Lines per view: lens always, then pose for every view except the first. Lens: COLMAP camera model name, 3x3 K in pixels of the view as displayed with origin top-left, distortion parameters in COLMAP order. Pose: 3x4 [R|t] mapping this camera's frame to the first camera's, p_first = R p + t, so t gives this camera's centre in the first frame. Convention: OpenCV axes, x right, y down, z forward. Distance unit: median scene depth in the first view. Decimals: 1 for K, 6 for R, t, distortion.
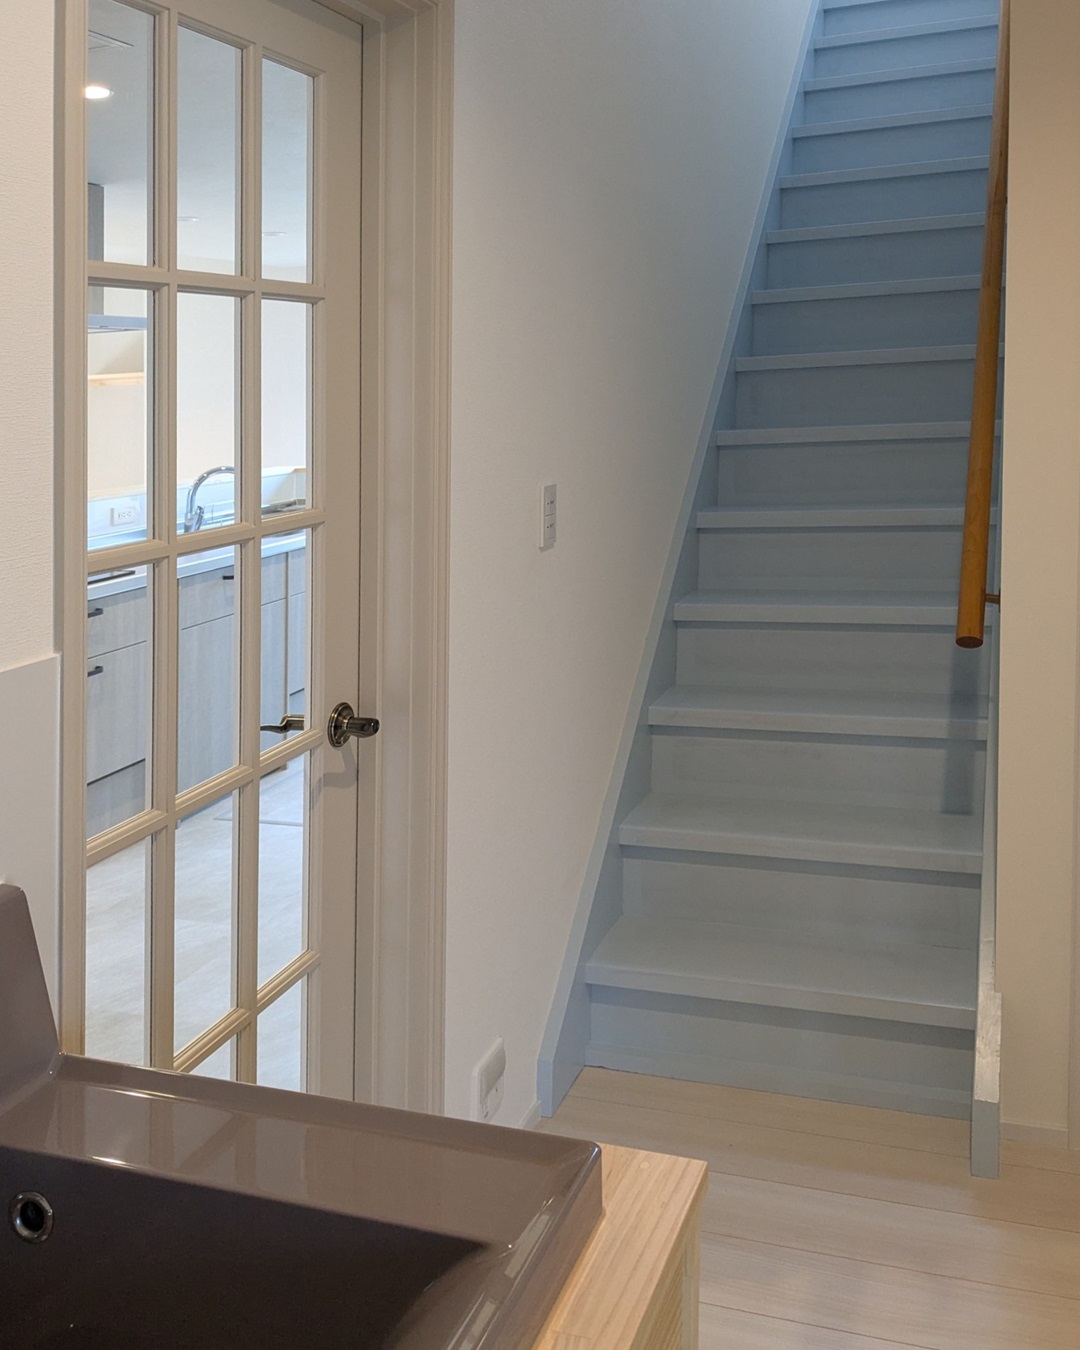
lens RADIAL K [[1310.1, 0, 450.1], [0, 1310.1, 674.9], [0, 0, 1]] dist [0.053231, -0.145137]
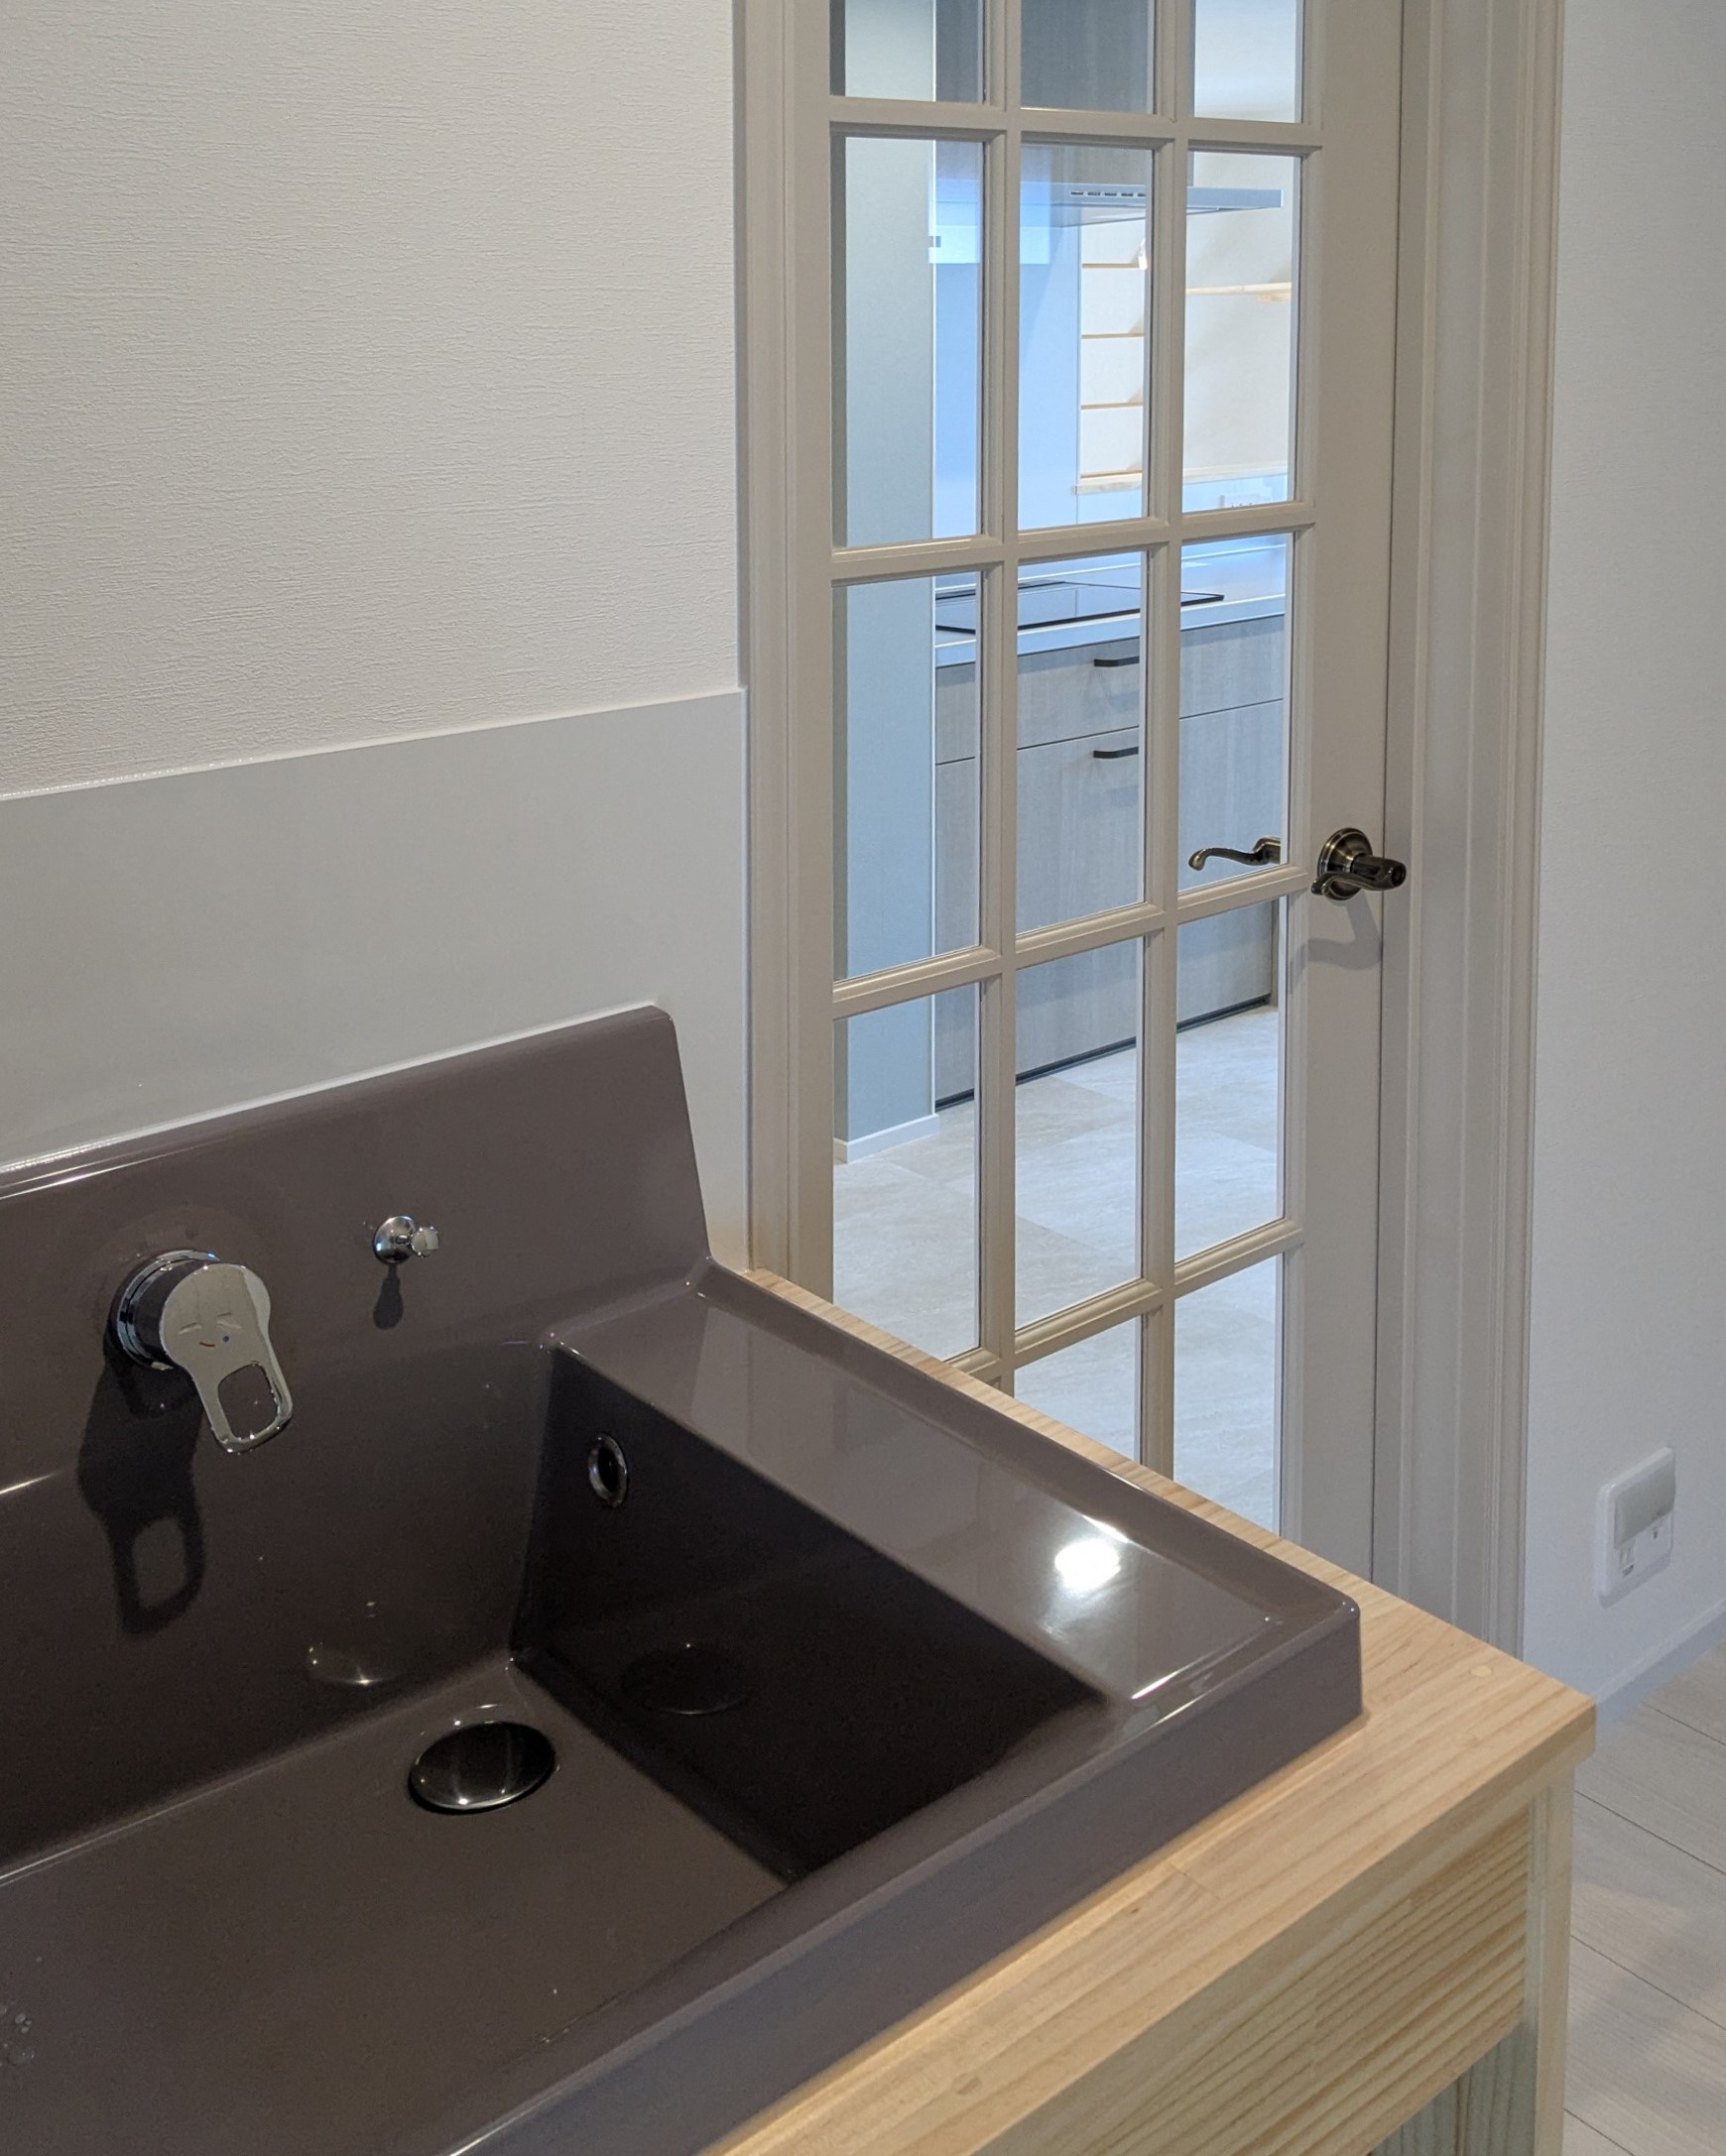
lens RADIAL K [[2068.3, 0, 864.7], [0, 2068.3, 891.4], [0, 0, 1]] dist [0.025140, -0.006867]
pose [[0.873316, 0.140896, -0.466334, 0.162124], [-0.113237, 0.989754, 0.086979, -0.007200], [0.473811, -0.023154, 0.880322, 0.045855]]
